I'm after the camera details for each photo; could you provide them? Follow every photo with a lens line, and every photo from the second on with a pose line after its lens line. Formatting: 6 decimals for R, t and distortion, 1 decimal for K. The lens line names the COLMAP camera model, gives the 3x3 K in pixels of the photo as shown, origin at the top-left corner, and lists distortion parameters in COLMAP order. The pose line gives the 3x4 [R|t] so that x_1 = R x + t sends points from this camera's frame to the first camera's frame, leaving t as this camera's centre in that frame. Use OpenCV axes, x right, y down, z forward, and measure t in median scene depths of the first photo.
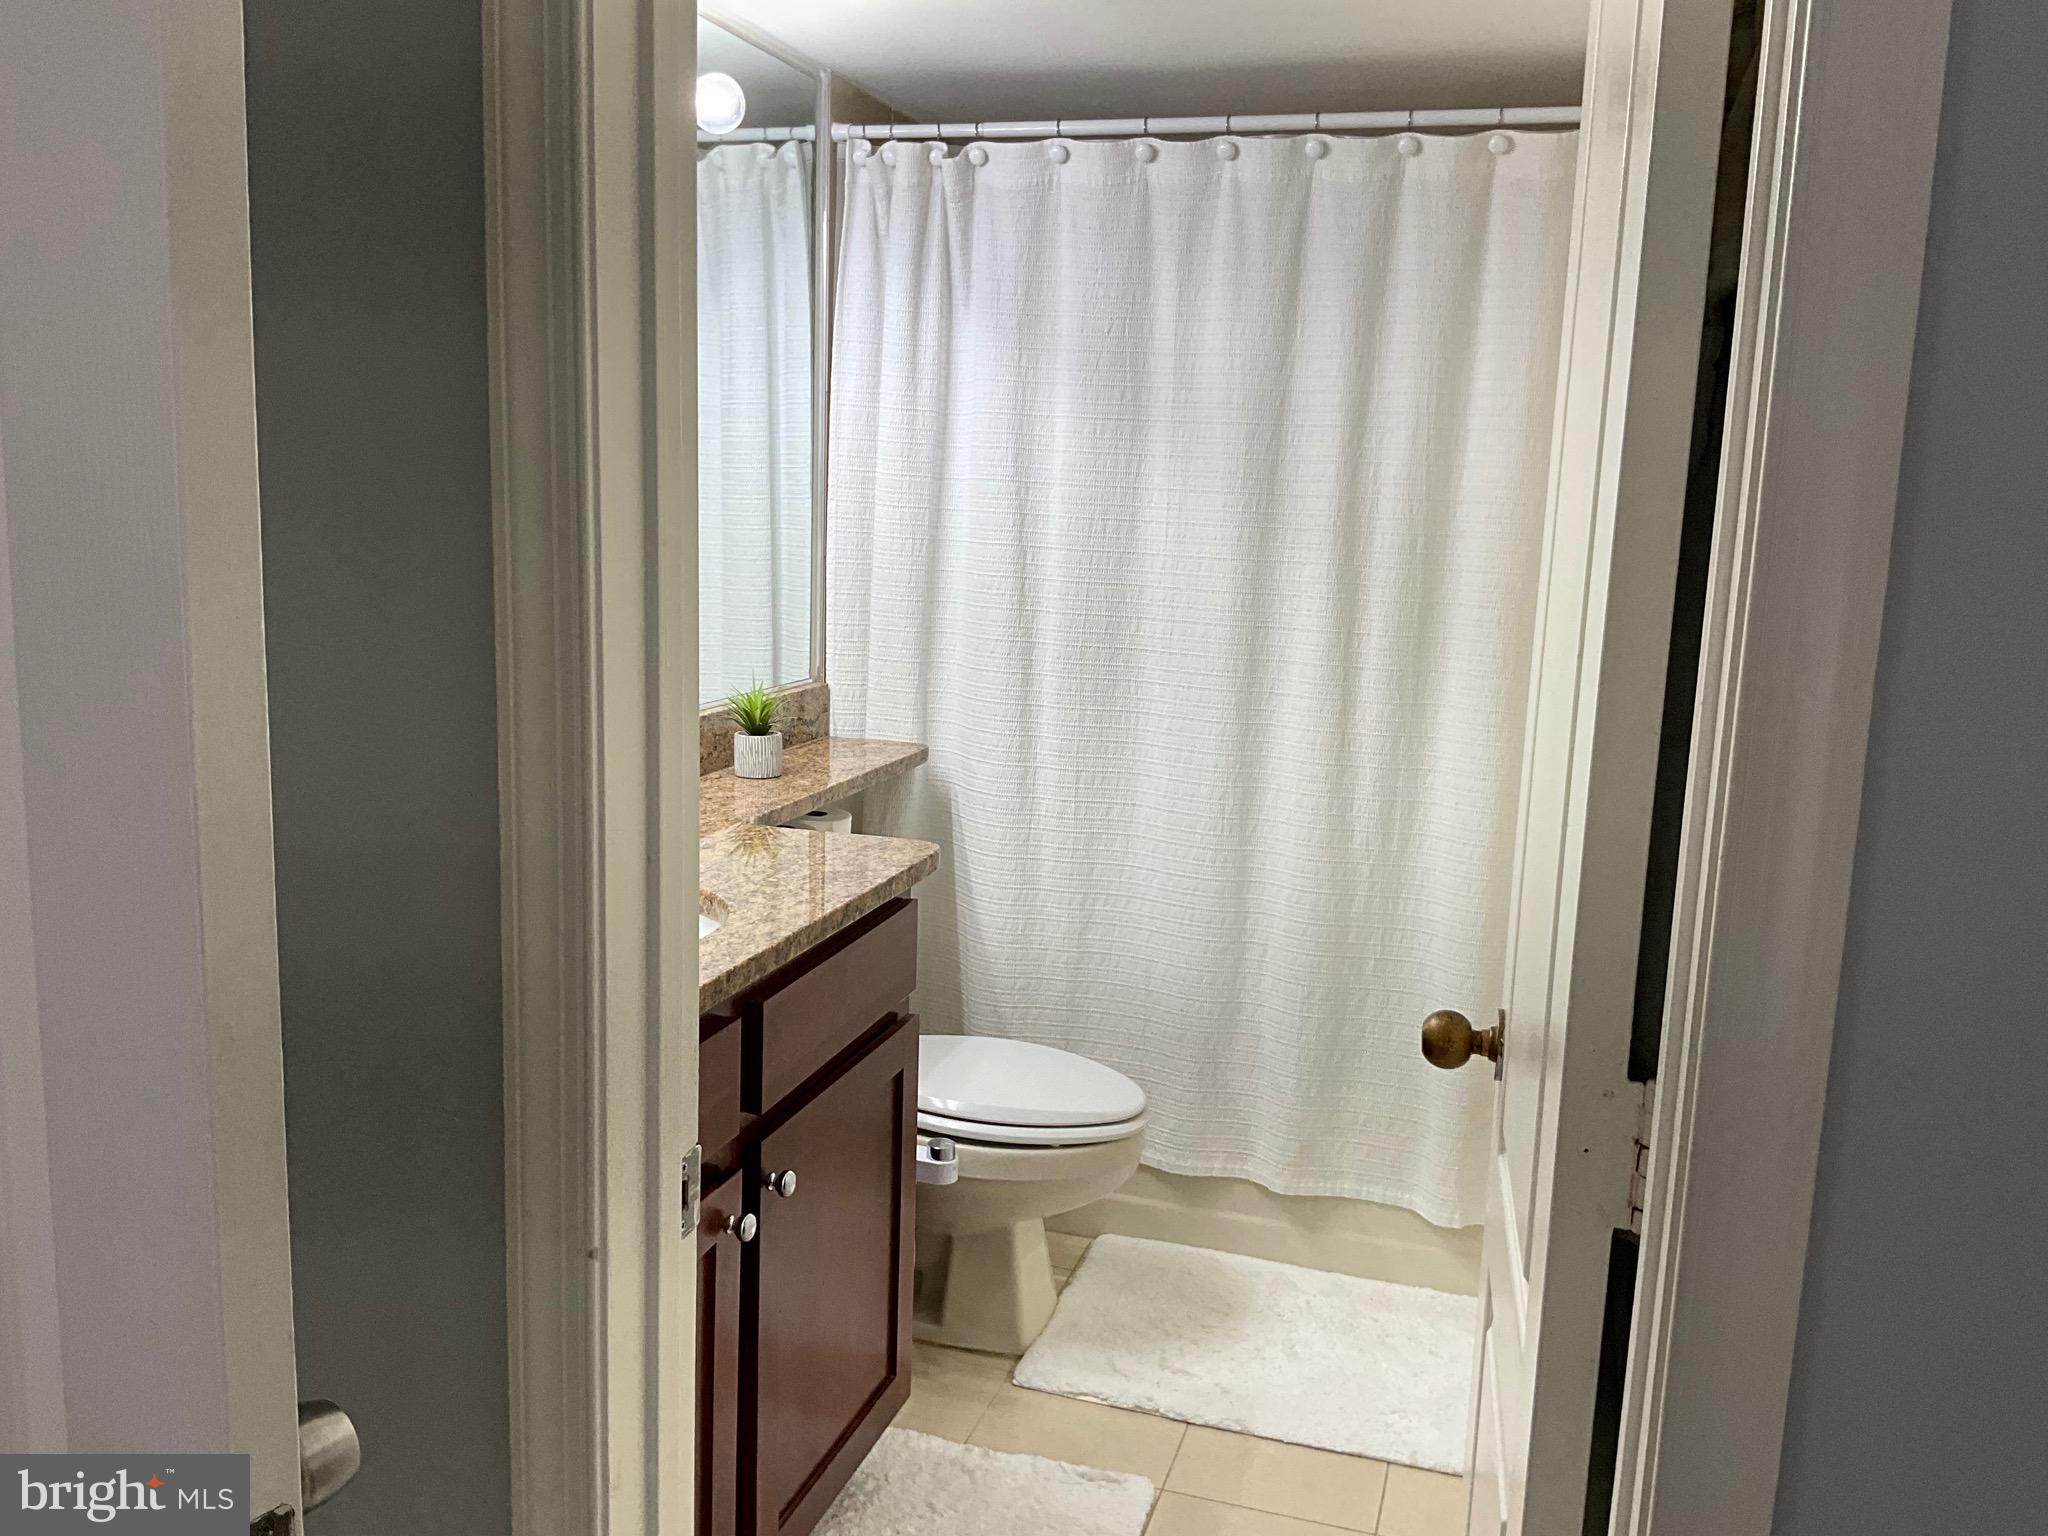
lens RADIAL K [[1689.3, 0, 1024.0], [0, 1689.3, 768.0], [0, 0, 1]] dist [0.131649, -0.308459]
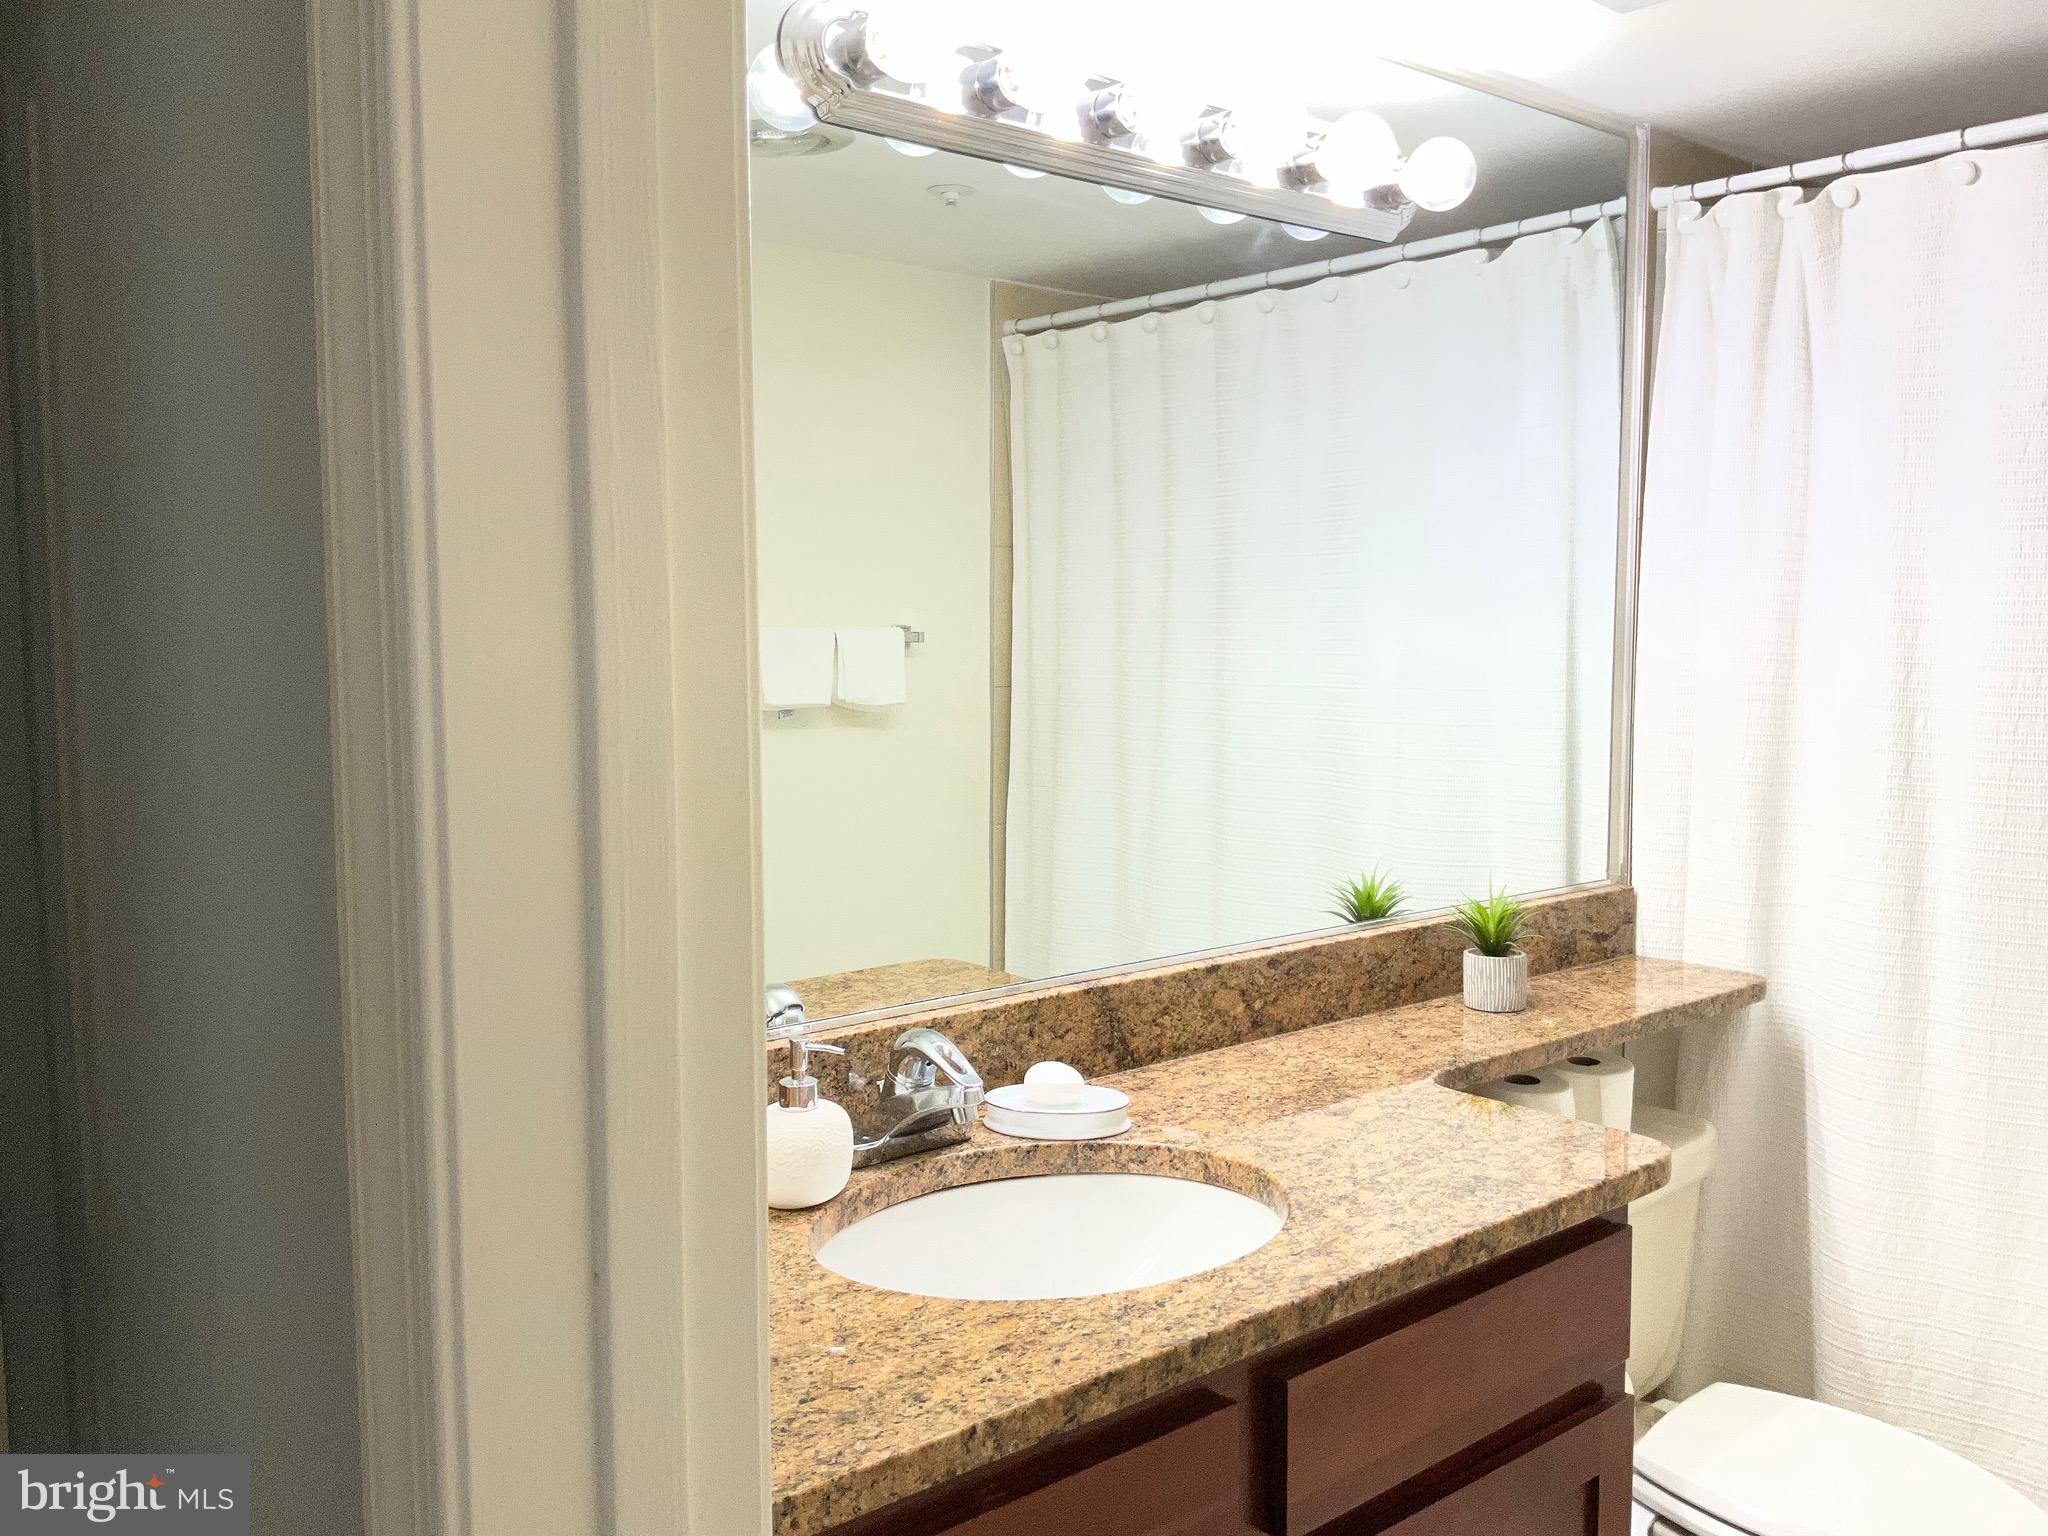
lens RADIAL K [[1690.3, 0, 1024.0], [0, 1690.3, 768.0], [0, 0, 1]] dist [-0.013272, -0.013677]
pose [[0.836713, 0.011289, -0.547526, 0.077202], [-0.063431, 0.995056, -0.076416, -0.029407], [0.543956, 0.098668, 0.833292, 0.215103]]
